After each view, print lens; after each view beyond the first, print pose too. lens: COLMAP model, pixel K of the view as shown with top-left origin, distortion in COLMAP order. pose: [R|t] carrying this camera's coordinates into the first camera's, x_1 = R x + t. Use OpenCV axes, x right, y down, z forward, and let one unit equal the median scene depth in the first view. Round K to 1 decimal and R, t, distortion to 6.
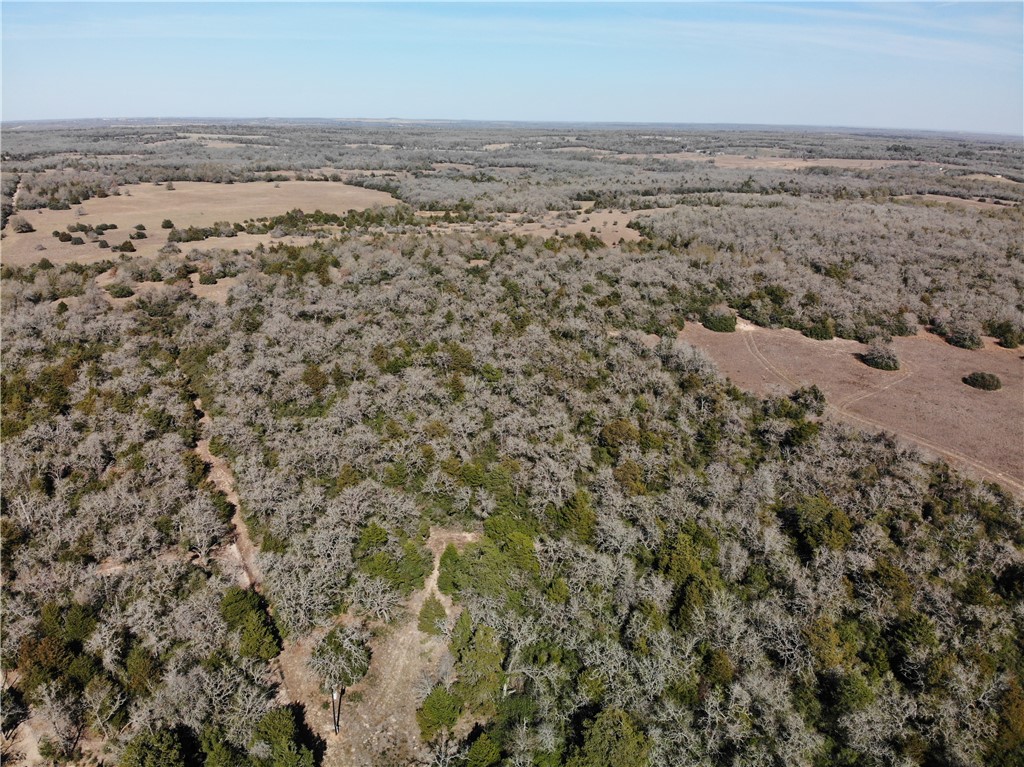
lens RADIAL K [[757.9, 0, 509.3], [0, 757.9, 368.6], [0, 0, 1]] dist [0.033011, -0.137846]
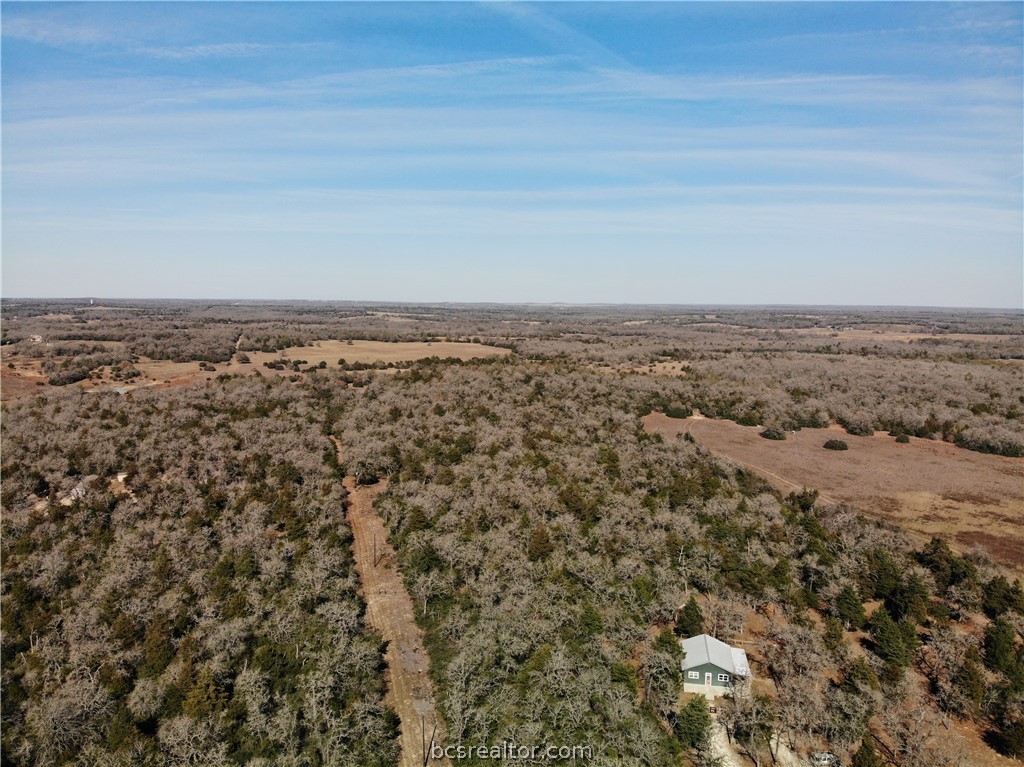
lens RADIAL K [[747.4, 0, 509.8], [0, 747.4, 382.6], [0, 0, 1]] dist [0.084741, -0.209466]
pose [[0.977279, 0.020707, -0.210944, 0.209565], [-0.064647, 0.976917, -0.203603, 0.155953], [0.201859, 0.212614, 0.956059, -0.364378]]
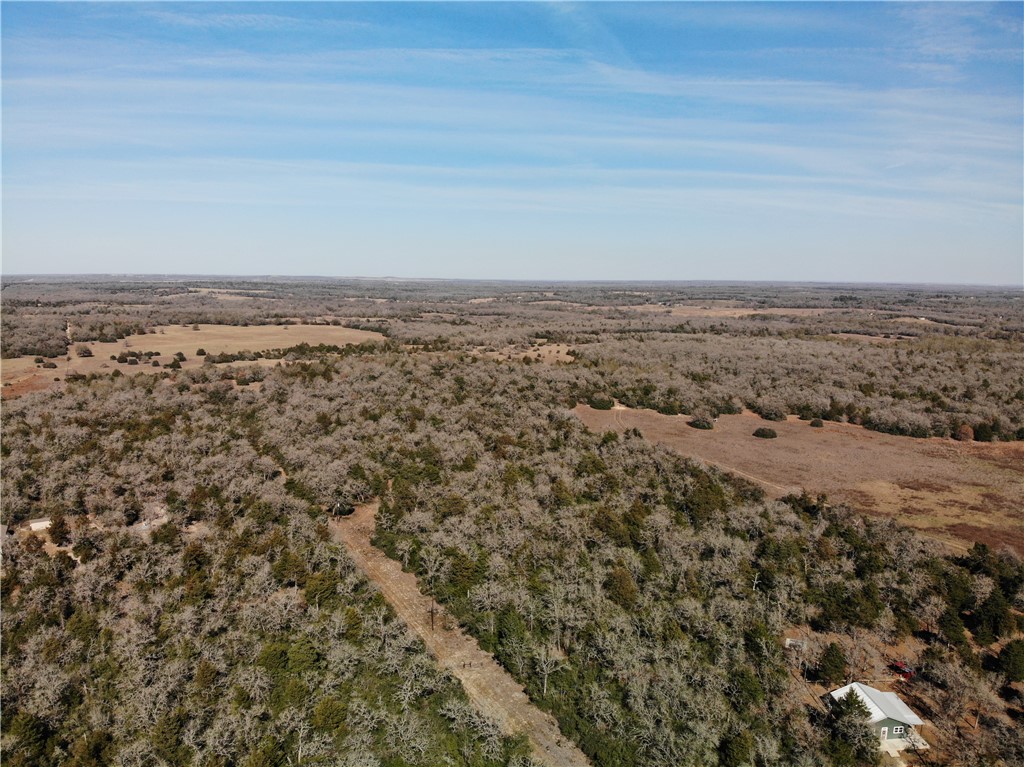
lens RADIAL K [[747.4, 0, 509.8], [0, 747.4, 382.6], [0, 0, 1]] dist [0.084741, -0.209466]
pose [[0.999913, -0.003750, 0.012663, 0.065562], [0.005931, 0.984222, -0.176836, 0.119079], [-0.011800, 0.176896, 0.984159, -0.328551]]
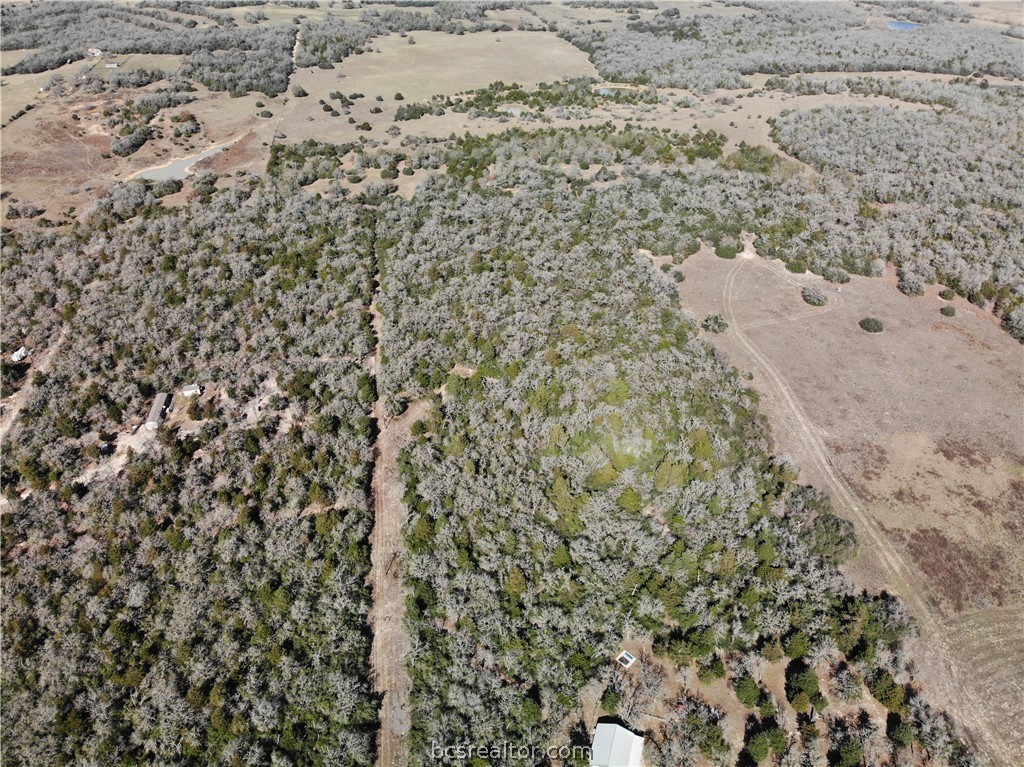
lens RADIAL K [[747.4, 0, 509.8], [0, 747.4, 382.6], [0, 0, 1]] dist [0.084741, -0.209466]
pose [[0.945322, 0.175786, -0.274710, 0.256818], [-0.096249, 0.955164, 0.279997, -0.141993], [0.311612, -0.238246, 0.919857, -0.381317]]
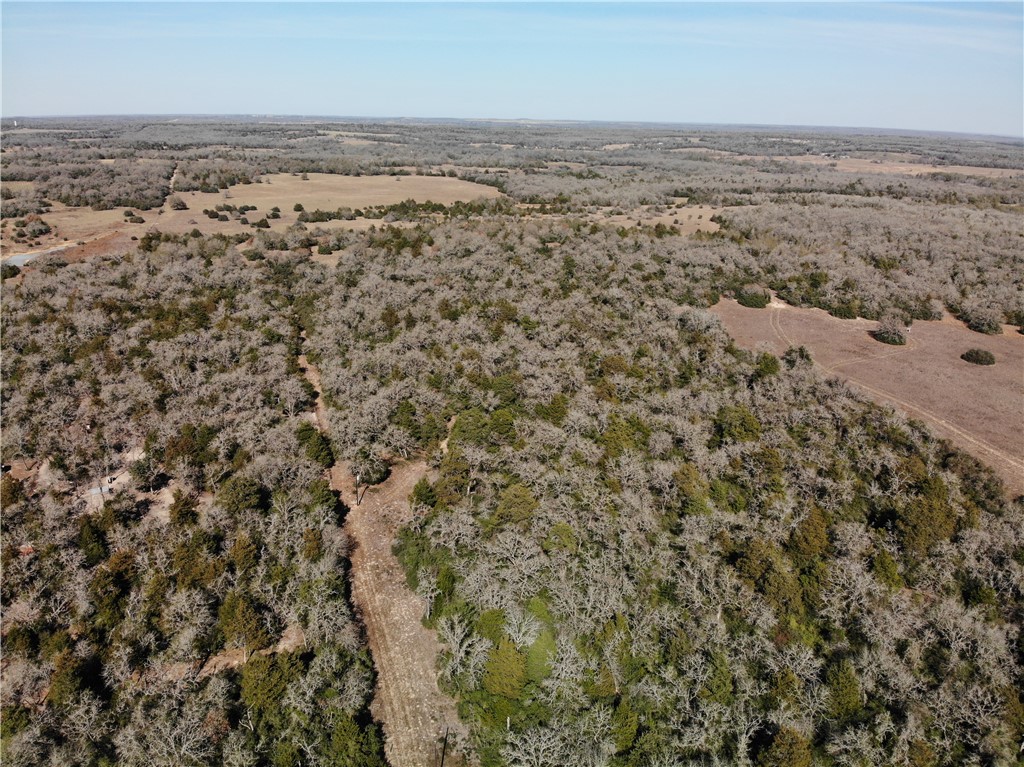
lens RADIAL K [[750.6, 0, 509.0], [0, 750.6, 380.8], [0, 0, 1]] dist [0.060553, -0.168424]
pose [[0.986621, 0.058751, -0.152080, 0.077814], [-0.056436, 0.998216, 0.019494, 0.045350], [0.152954, -0.010651, 0.988176, -0.126282]]
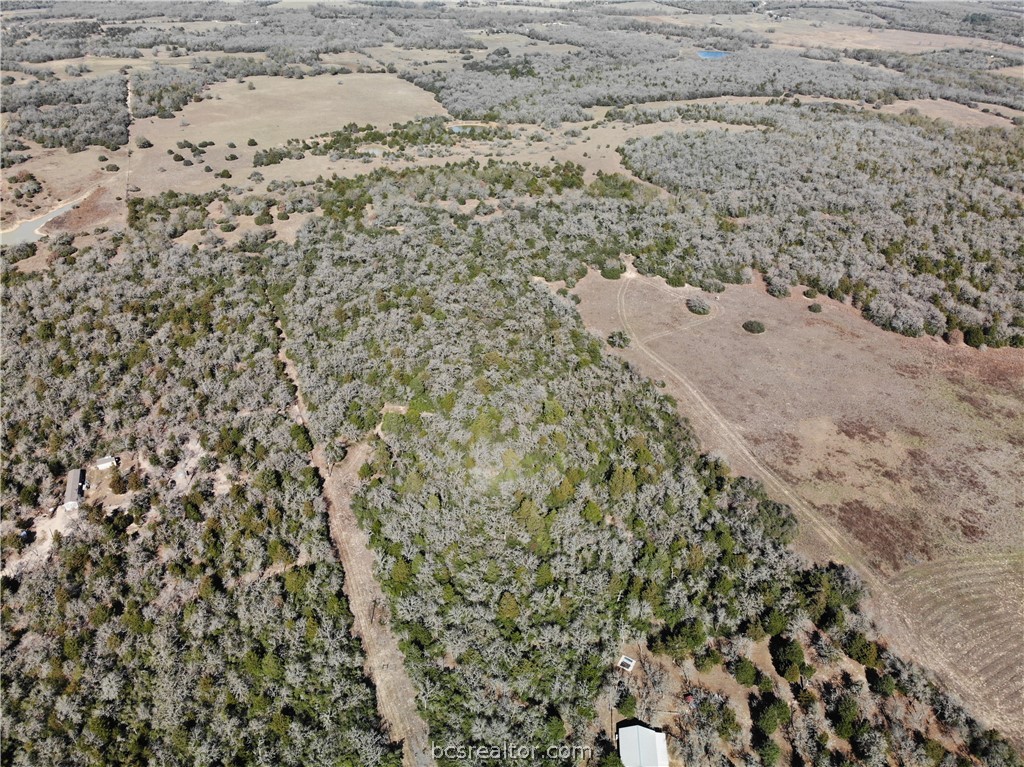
lens RADIAL K [[750.6, 0, 509.0], [0, 750.6, 380.8], [0, 0, 1]] dist [0.060553, -0.168424]
pose [[0.994221, 0.058963, -0.089715, 0.173917], [-0.037855, 0.974543, 0.220983, -0.134420], [0.100460, -0.216309, 0.971143, -0.412747]]
